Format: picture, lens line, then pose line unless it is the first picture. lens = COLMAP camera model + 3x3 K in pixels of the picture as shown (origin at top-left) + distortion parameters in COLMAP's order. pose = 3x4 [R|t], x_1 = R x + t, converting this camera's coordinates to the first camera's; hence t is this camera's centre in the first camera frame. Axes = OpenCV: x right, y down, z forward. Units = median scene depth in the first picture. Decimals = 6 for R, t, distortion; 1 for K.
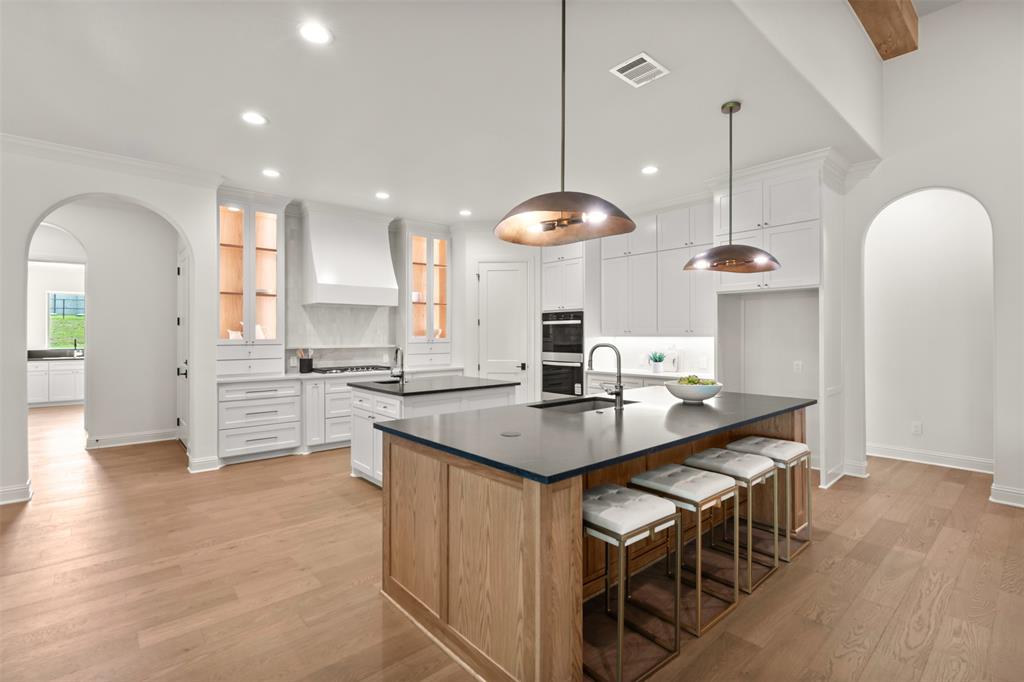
lens RADIAL K [[471.4, 0, 514.0], [0, 471.4, 337.9], [0, 0, 1]] dist [-0.005641, 0.002289]
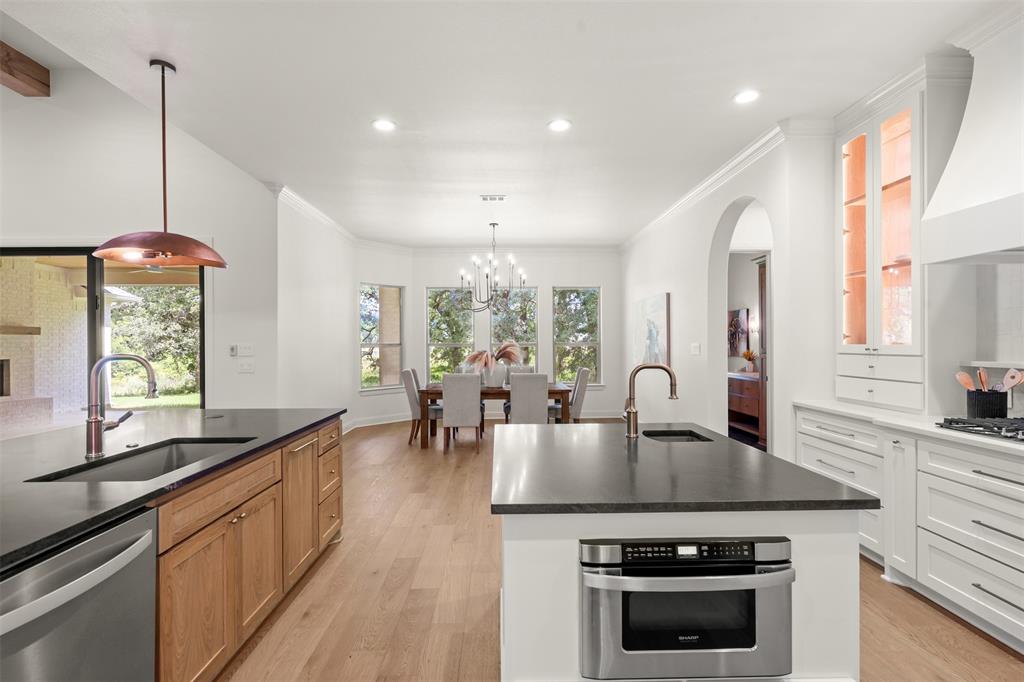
lens RADIAL K [[471.4, 0, 507.5], [0, 471.4, 346.8], [0, 0, 1]] dist [-0.005641, 0.002289]
pose [[-0.653068, 0.009623, -0.757238, 0.172169], [0.001864, 0.999937, 0.011100, -0.001975], [0.757297, 0.005837, -0.653045, 0.935027]]
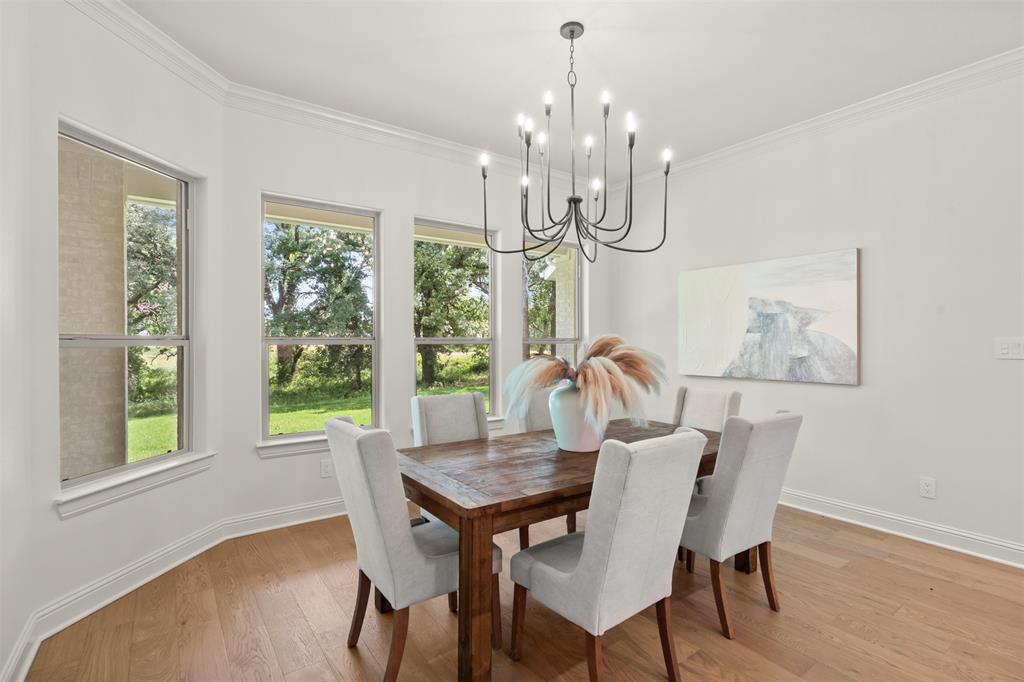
lens RADIAL K [[471.4, 0, 517.4], [0, 471.4, 338.8], [0, 0, 1]] dist [-0.005641, 0.002289]
pose [[-0.096656, -0.003853, -0.995310, -0.222016], [-0.004608, 0.999984, -0.003423, 0.007151], [0.995307, 0.004256, -0.096672, 0.173159]]
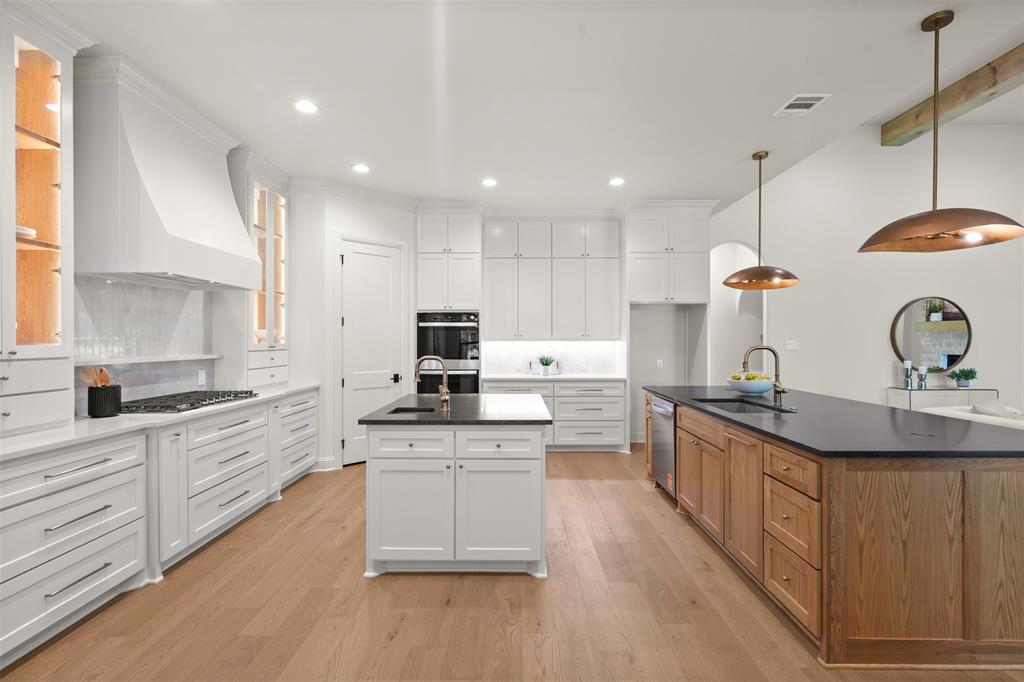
lens RADIAL K [[471.4, 0, 511.6], [0, 471.4, 344.9], [0, 0, 1]] dist [-0.005641, 0.002289]
pose [[0.671375, -0.005913, 0.741094, -0.510530], [0.003515, 0.999982, 0.004795, 0.001316], [-0.741110, -0.000615, 0.671384, 0.367222]]
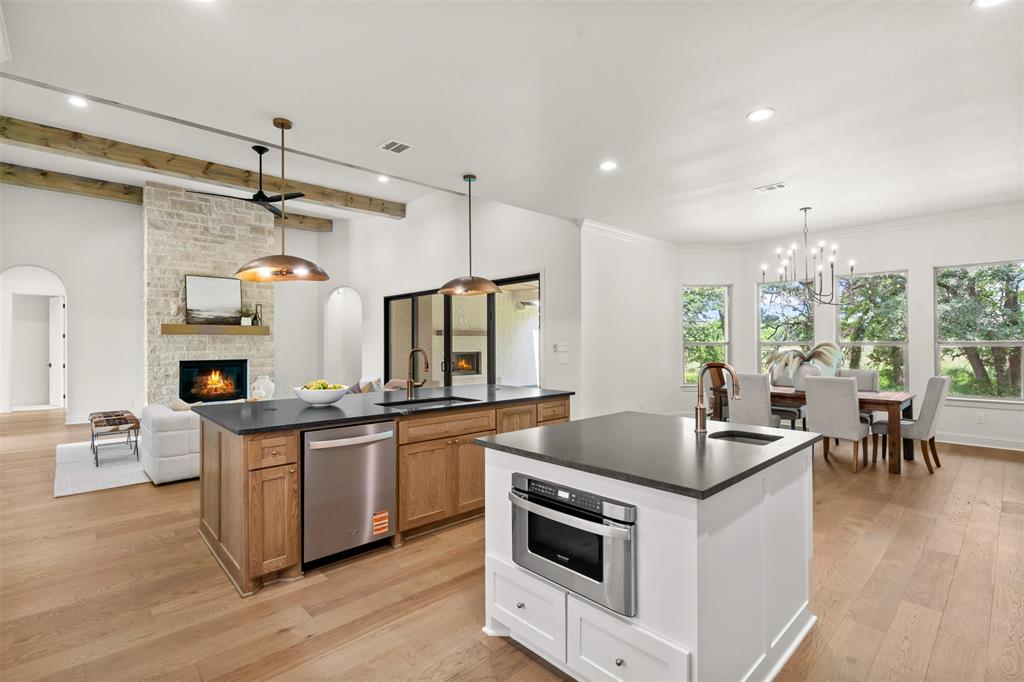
lens RADIAL K [[471.4, 0, 513.6], [0, 471.4, 342.4], [0, 0, 1]] dist [-0.005641, 0.002289]
pose [[-0.999492, 0.004150, -0.031611, -0.006476], [0.004050, 0.999987, 0.003219, -0.003099], [0.031624, 0.003089, -0.999495, 1.156575]]
